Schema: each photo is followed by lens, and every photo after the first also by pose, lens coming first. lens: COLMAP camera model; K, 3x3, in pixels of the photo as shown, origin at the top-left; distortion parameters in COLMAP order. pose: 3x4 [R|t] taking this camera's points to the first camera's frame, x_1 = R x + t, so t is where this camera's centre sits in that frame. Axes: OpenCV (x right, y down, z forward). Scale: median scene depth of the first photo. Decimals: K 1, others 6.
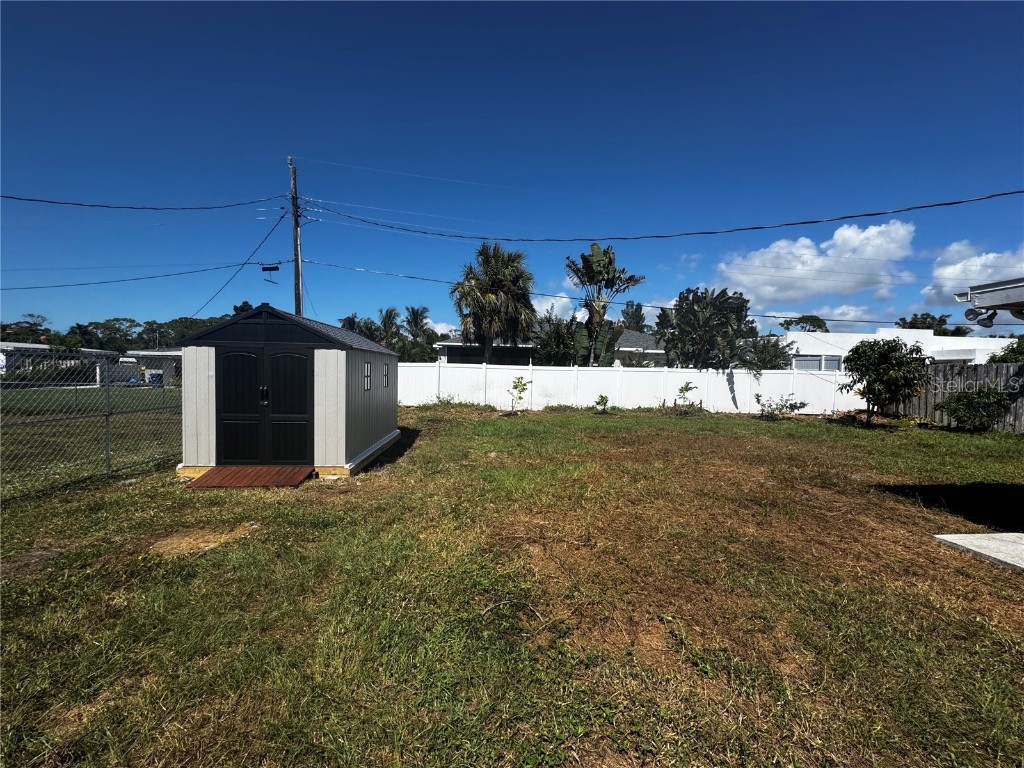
lens RADIAL K [[408.4, 0, 512.0], [0, 408.4, 384.0], [0, 0, 1]] dist [-0.005361, 0.000383]
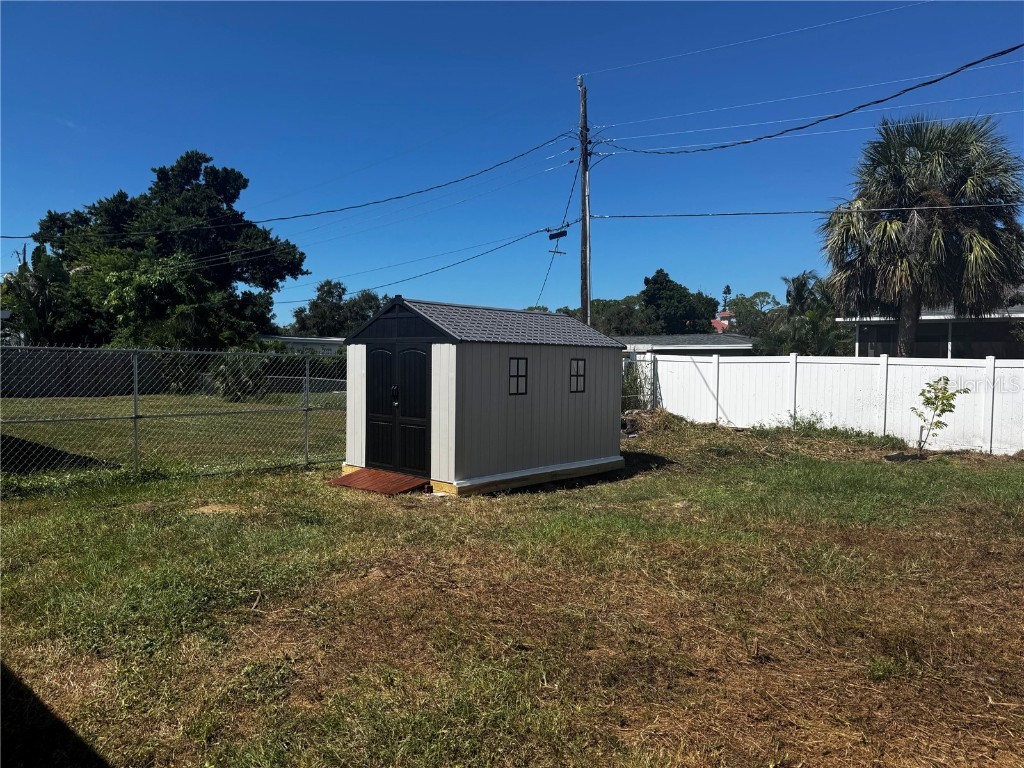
lens RADIAL K [[722.8, 0, 512.0], [0, 722.8, 384.0], [0, 0, 1]] dist [0.069772, -0.000807]
pose [[0.686640, 0.008790, -0.726944, 0.322137], [-0.021052, 0.999748, -0.007796, 0.003893], [0.726693, 0.020656, 0.686652, 0.029601]]
